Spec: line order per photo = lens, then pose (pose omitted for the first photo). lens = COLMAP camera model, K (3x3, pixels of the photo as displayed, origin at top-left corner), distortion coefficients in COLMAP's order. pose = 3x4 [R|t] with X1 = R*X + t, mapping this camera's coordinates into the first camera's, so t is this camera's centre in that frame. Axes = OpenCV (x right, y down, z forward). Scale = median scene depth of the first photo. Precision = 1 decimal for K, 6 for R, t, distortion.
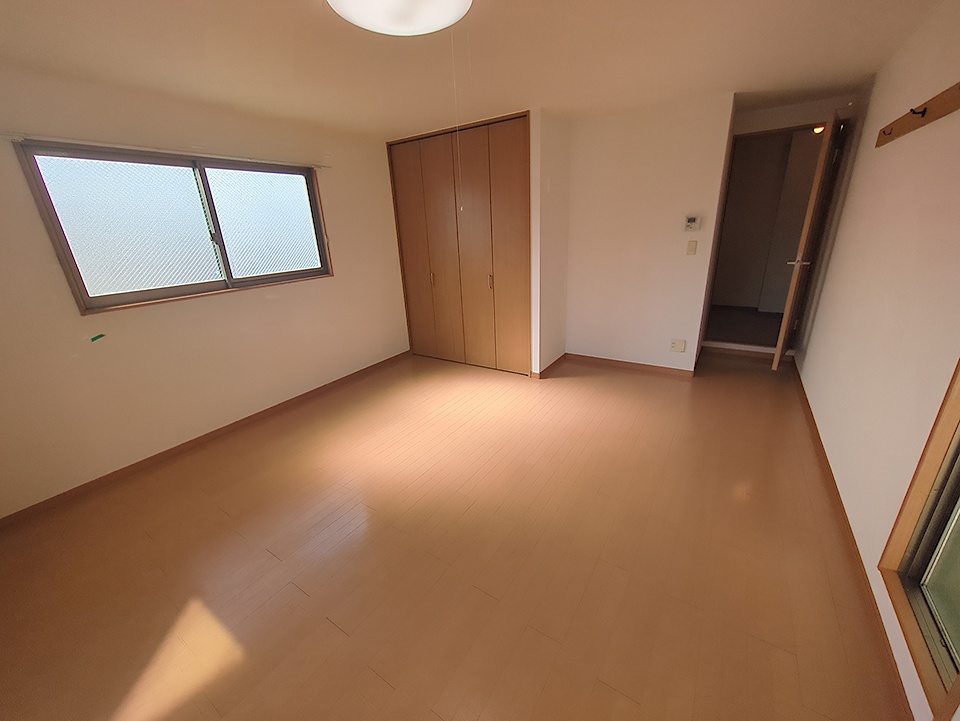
lens RADIAL K [[377.7, 0, 480.8], [0, 377.7, 358.9], [0, 0, 1]] dist [-0.003854, 0.001121]
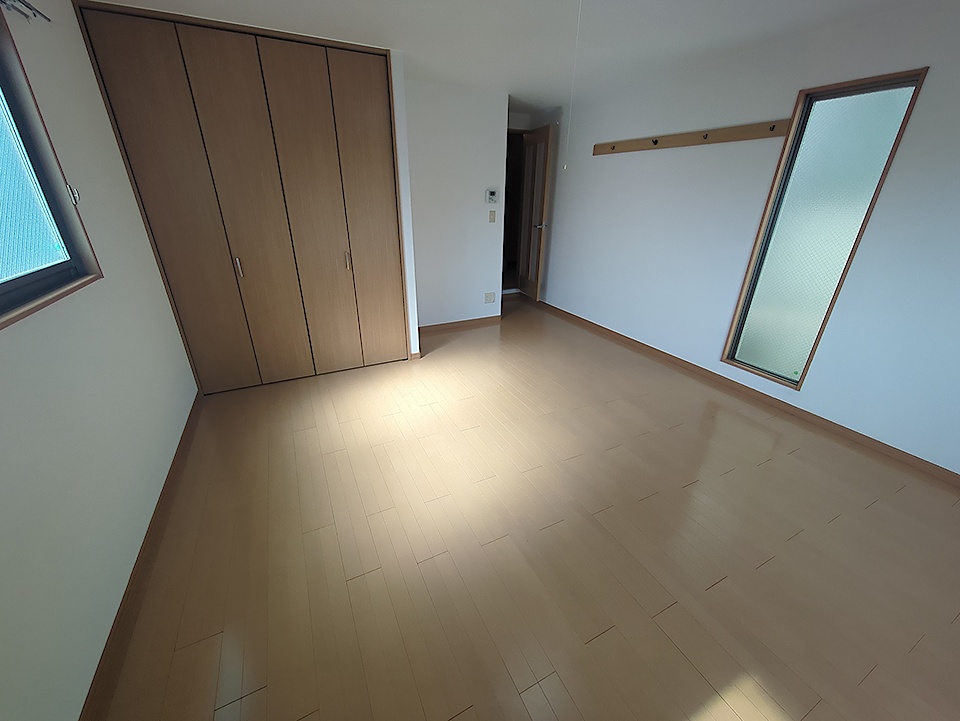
lens RADIAL K [[377.7, 0, 479.4], [0, 377.7, 359.0], [0, 0, 1]] dist [-0.003854, 0.001121]
pose [[0.499389, -0.300978, 0.812418, -0.576211], [0.257027, 0.946970, 0.192833, -0.094992], [-0.827374, 0.112514, 0.550266, 0.378740]]
